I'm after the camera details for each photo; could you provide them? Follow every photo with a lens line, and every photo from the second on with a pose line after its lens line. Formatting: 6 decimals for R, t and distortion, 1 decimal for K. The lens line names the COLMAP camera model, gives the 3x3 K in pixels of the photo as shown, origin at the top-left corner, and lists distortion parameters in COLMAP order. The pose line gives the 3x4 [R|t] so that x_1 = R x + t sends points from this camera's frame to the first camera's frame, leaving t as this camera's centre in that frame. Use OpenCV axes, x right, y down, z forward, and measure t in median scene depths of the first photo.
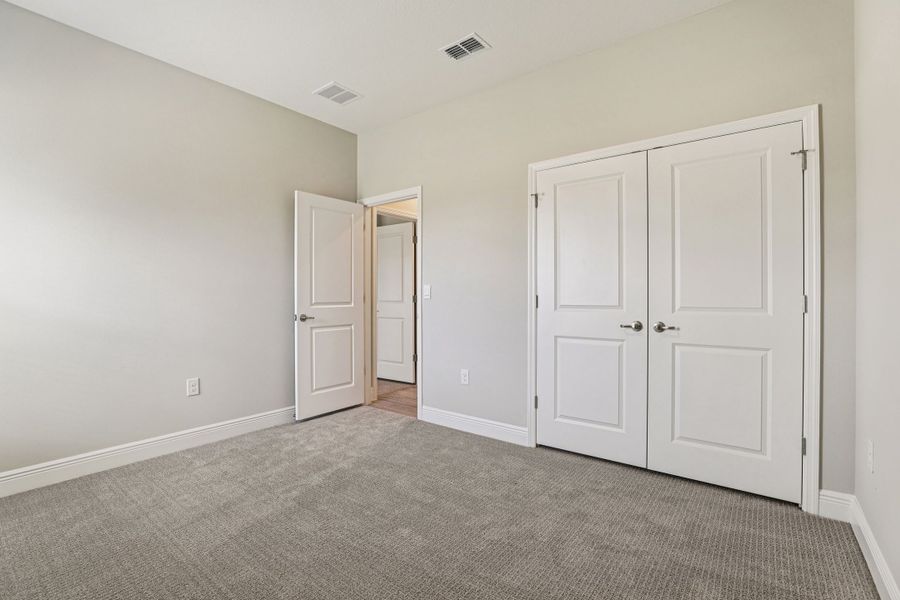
lens RADIAL K [[412.9, 0, 452.9], [0, 412.9, 299.6], [0, 0, 1]] dist [-0.038494, 0.010422]
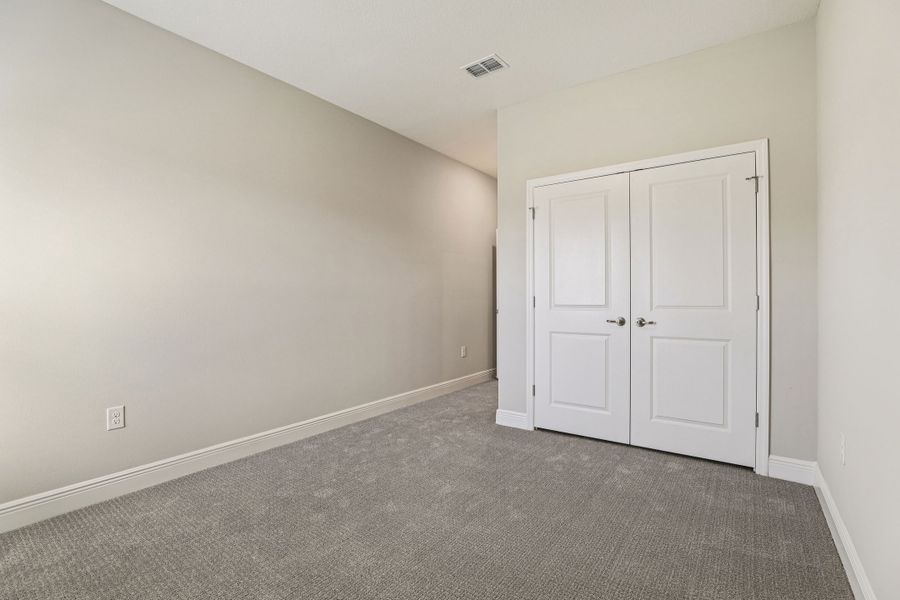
lens RADIAL K [[332.8, 0, 451.7], [0, 332.8, 296.2], [0, 0, 1]] dist [-0.006063, -0.000389]
pose [[0.989692, -0.003413, 0.143169, -0.168774], [0.005131, 0.999919, -0.011633, -0.000565], [-0.143118, 0.012248, 0.989630, 0.134822]]
